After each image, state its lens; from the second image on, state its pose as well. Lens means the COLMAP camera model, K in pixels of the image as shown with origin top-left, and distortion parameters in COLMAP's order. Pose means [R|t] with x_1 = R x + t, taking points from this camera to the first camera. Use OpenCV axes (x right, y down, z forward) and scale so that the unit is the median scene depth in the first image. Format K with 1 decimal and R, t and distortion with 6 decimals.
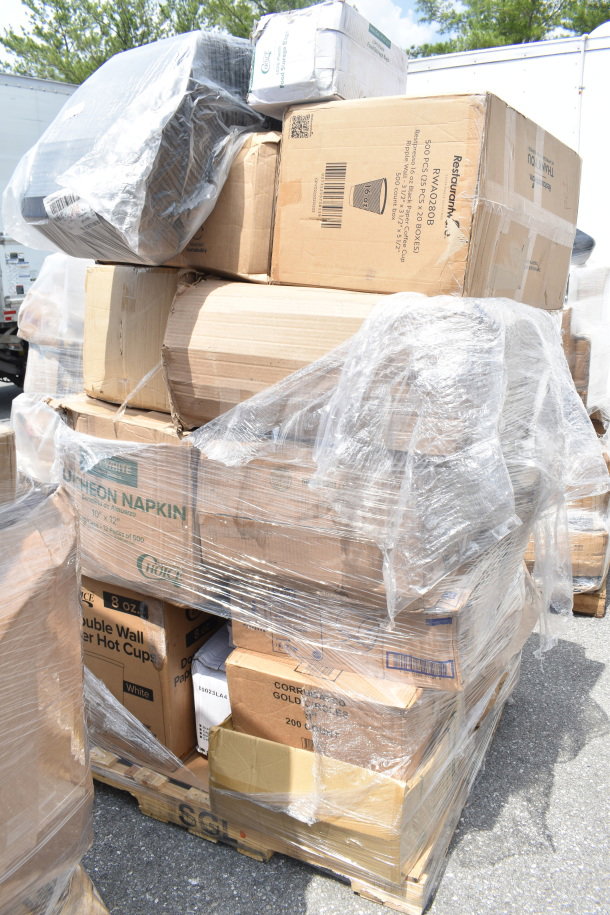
lens RADIAL K [[675.1, 0, 308.0], [0, 675.1, 456.0], [0, 0, 1]] dist [-0.086087, 0.008101]
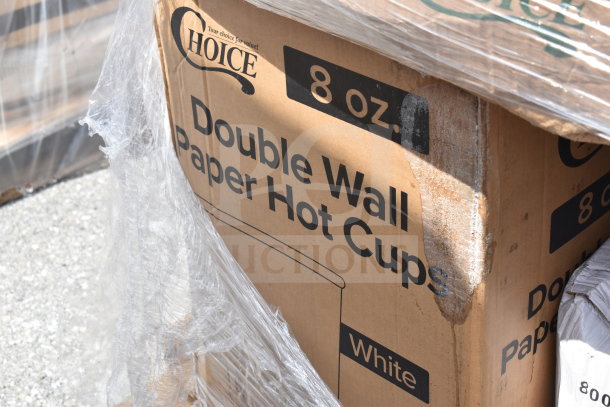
lens RADIAL K [[1165.2, 0, 304.4], [0, 1165.2, 203.8], [0, 0, 1]] dist [0.058478, 0.000000]
pose [[0.945550, 0.115113, -0.304442, -0.130808], [-0.006815, 0.942166, 0.335078, 0.093647], [0.325406, -0.314758, 0.891649, 0.514252]]
